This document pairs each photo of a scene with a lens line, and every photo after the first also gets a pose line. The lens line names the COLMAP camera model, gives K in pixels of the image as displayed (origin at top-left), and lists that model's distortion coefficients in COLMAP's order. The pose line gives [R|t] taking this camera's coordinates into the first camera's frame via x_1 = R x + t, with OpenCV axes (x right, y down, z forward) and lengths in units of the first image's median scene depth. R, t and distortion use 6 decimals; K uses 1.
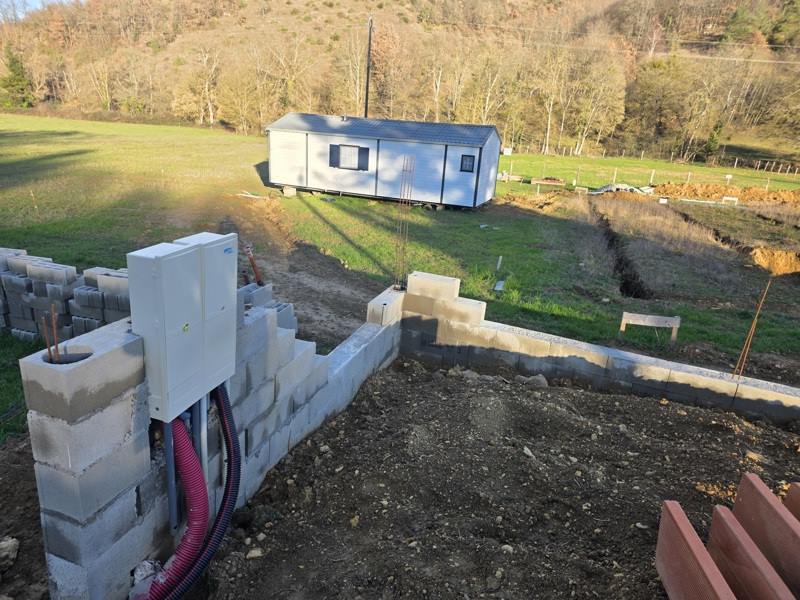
lens RADIAL K [[532.9, 0, 397.5], [0, 532.9, 288.8], [0, 0, 1]] dist [0.085882, -0.072835]
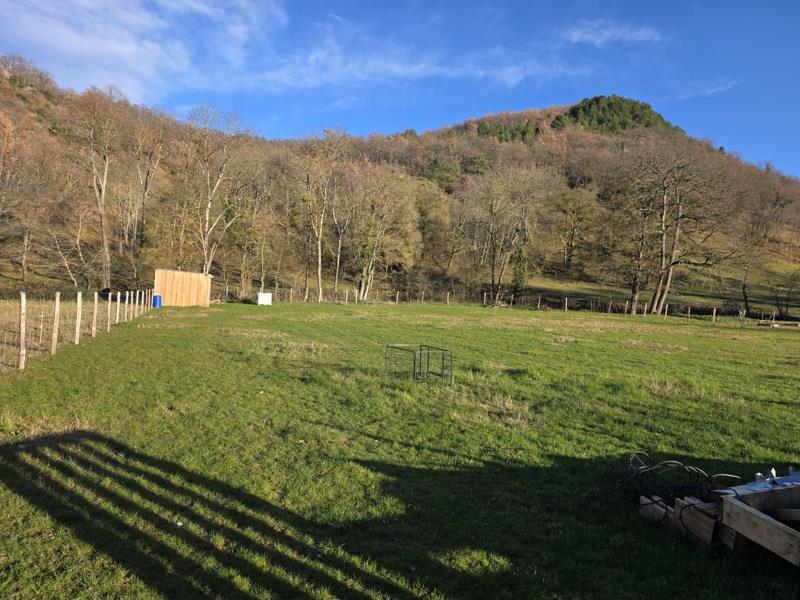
lens RADIAL K [[537.6, 0, 389.8], [0, 537.6, 301.0], [0, 0, 1]] dist [0.030417, -0.002994]
pose [[0.832746, -0.036986, 0.552419, 0.010890], [0.177732, 0.962816, -0.203459, -0.111639], [-0.524353, 0.267612, 0.808355, 0.464298]]
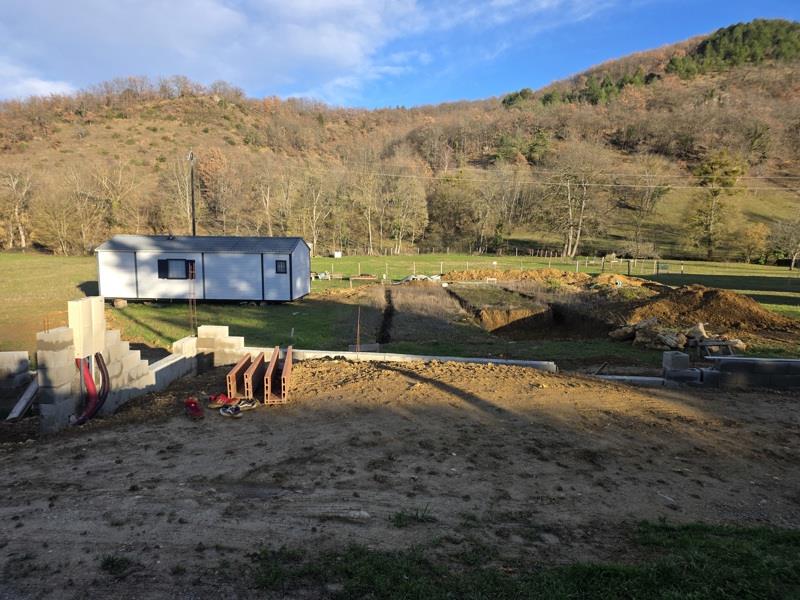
lens RADIAL K [[525.5, 0, 400.0], [0, 525.5, 300.0], [0, 0, 1]] dist [0.056677, -0.032339]
pose [[0.954401, -0.093248, 0.283589, 0.009962], [0.138922, 0.979565, -0.145439, 0.013821], [-0.264232, 0.178204, 0.947853, -0.052091]]
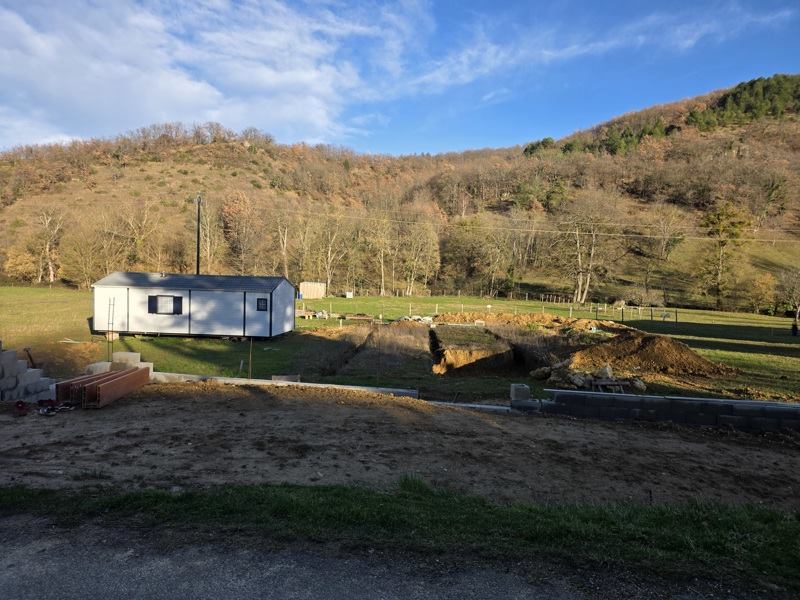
lens RADIAL K [[526.2, 0, 407.1], [0, 526.2, 300.7], [0, 0, 1]] dist [0.069344, -0.049886]
pose [[0.965362, -0.049301, 0.256214, 0.034558], [0.109352, 0.968029, -0.225747, 0.021371], [-0.236893, 0.245945, 0.939890, -0.073416]]
